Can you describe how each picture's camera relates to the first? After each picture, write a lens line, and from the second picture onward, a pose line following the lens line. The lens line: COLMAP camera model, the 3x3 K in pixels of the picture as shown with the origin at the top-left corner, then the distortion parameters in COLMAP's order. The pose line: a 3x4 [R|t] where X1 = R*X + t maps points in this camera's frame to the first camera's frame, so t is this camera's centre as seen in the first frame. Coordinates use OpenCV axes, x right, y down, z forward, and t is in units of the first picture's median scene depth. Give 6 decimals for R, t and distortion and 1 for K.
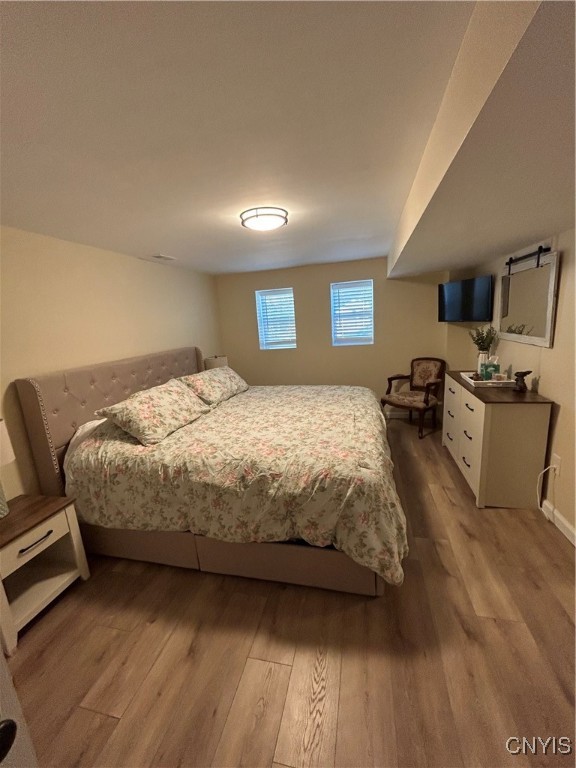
lens RADIAL K [[310.1, 0, 290.1], [0, 310.1, 384.8], [0, 0, 1]] dist [0.002041, 0.000131]
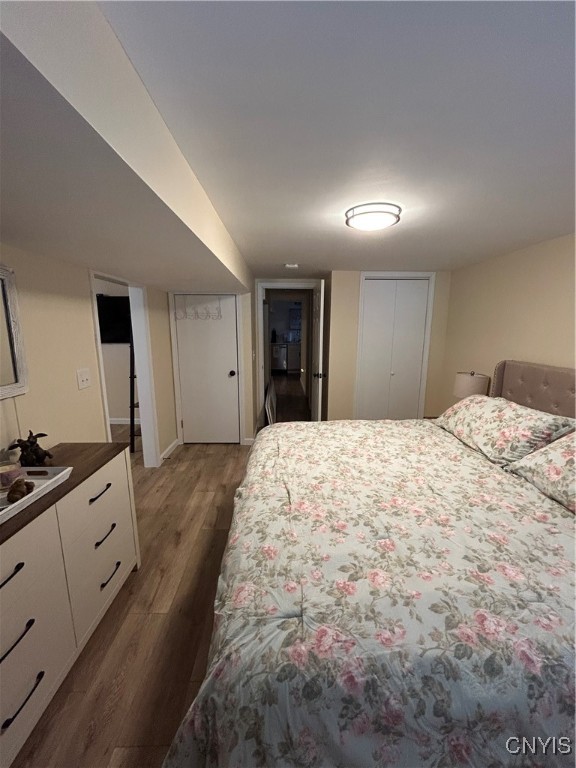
lens RADIAL K [[310.1, 0, 288.7], [0, 310.1, 385.5], [0, 0, 1]] dist [0.002041, 0.000131]
pose [[-0.961351, 0.110105, -0.252352, 0.366157], [0.008267, 0.927686, 0.373269, -0.368320], [0.275203, 0.356756, -0.892742, 1.659378]]
